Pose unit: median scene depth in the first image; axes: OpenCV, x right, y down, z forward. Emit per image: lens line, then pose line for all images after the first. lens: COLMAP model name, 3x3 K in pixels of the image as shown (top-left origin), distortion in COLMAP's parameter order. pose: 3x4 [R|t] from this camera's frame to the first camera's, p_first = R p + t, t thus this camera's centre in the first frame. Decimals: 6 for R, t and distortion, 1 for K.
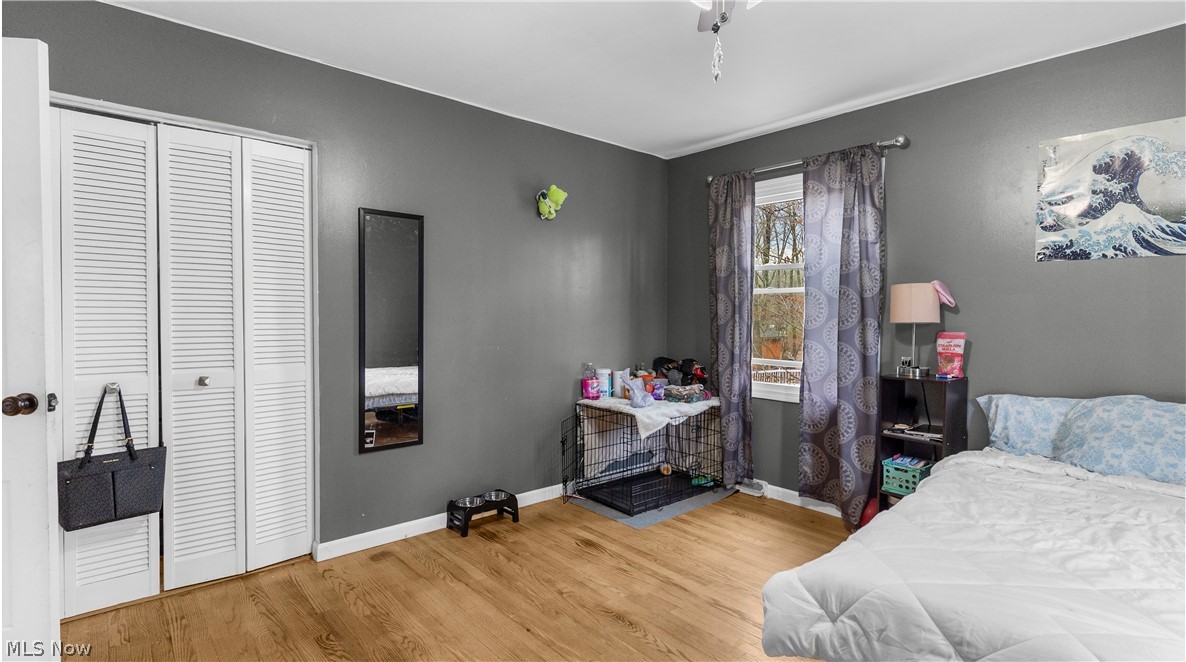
lens RADIAL K [[562.0, 0, 590.8], [0, 562.0, 332.3], [0, 0, 1]] dist [0.001113, 0.000359]
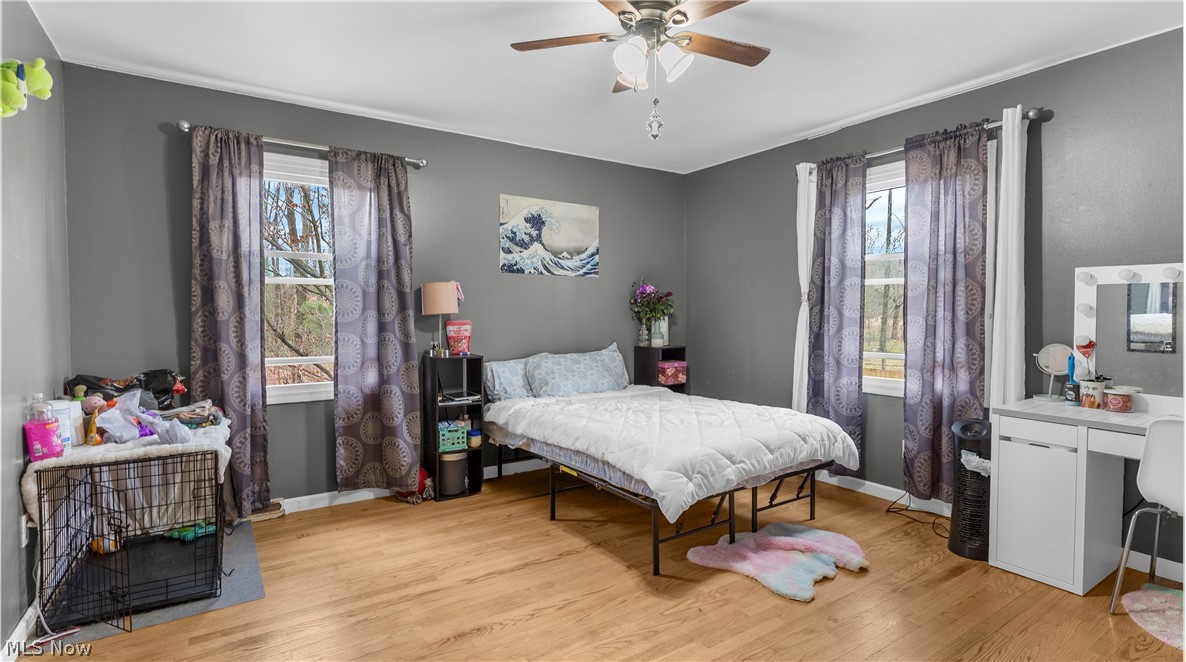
lens RADIAL K [[562.0, 0, 590.8], [0, 562.0, 332.3], [0, 0, 1]] dist [0.001113, 0.000359]
pose [[0.132276, -0.039147, 0.990440, -0.584531], [0.036678, 0.998729, 0.034576, -0.006315], [-0.990534, 0.031754, 0.133544, 0.473897]]
